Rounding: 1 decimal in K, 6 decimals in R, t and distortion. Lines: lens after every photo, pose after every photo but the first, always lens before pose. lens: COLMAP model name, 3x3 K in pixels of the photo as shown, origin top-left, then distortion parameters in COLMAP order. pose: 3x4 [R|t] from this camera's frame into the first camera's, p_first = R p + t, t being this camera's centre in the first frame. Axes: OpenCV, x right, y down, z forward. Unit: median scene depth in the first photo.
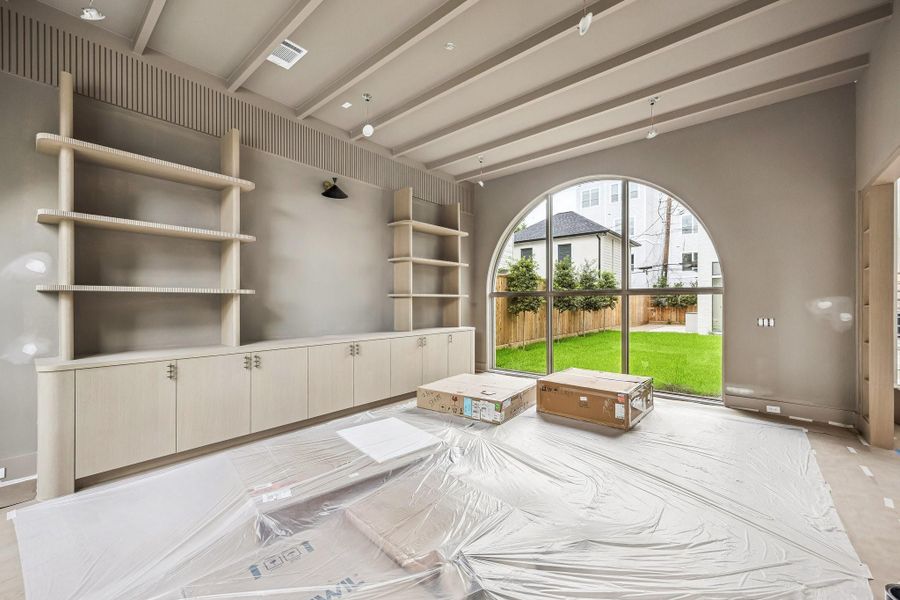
lens RADIAL K [[348.9, 0, 460.6], [0, 348.9, 303.3], [0, 0, 1]] dist [-0.001276, 0.000306]
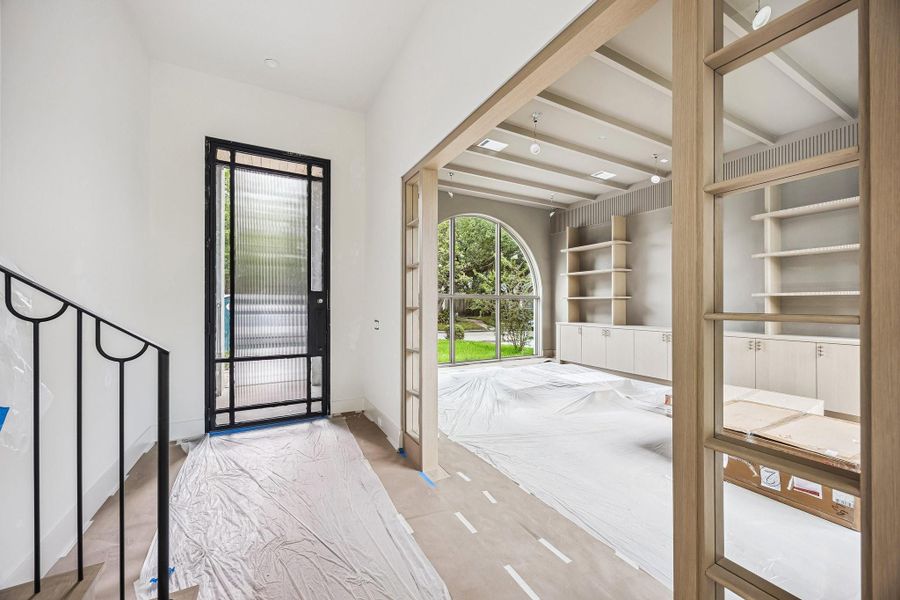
lens RADIAL K [[348.9, 0, 446.2], [0, 348.9, 303.4], [0, 0, 1]] dist [-0.001276, 0.000306]
pose [[-0.379598, 0.002256, -0.925149, 1.581258], [-0.000394, 0.999997, 0.002601, -0.005812], [0.925152, 0.001352, -0.379595, 0.894675]]
